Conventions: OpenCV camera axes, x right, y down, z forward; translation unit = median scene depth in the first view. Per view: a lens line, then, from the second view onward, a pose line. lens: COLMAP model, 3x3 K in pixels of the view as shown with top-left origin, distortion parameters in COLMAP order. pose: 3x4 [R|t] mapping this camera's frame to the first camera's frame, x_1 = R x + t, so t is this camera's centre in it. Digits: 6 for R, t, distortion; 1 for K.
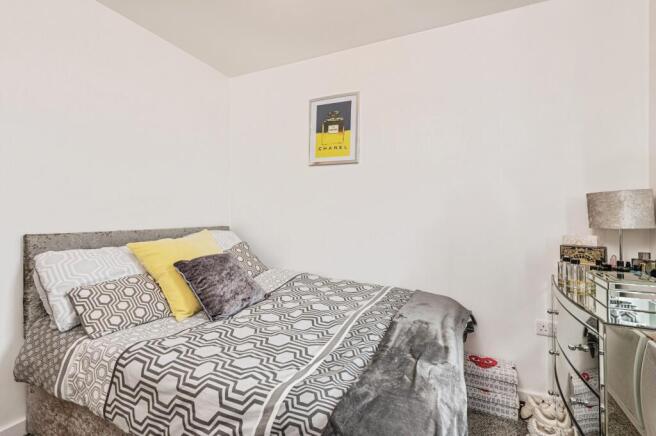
lens RADIAL K [[292.2, 0, 328.0], [0, 292.2, 218.0], [0, 0, 1]] dist [0.000403, 0.000125]
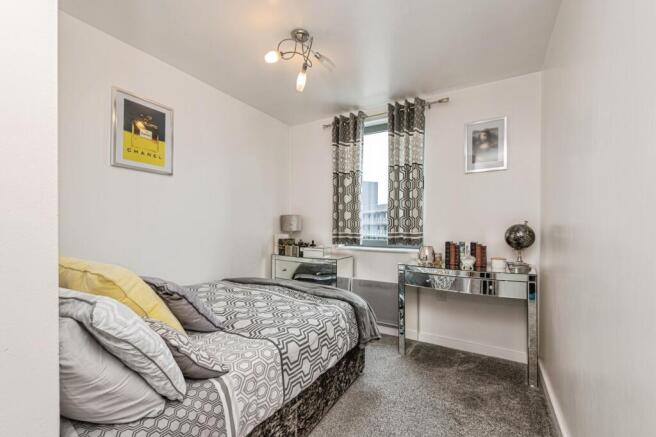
lens RADIAL K [[292.2, 0, 328.0], [0, 292.2, 218.5], [0, 0, 1]] dist [0.000403, 0.000125]
pose [[0.092895, 0.001019, 0.995675, -0.897563], [0.003511, 0.999993, -0.001351, -0.026699], [-0.995670, 0.003621, 0.092891, 0.331705]]
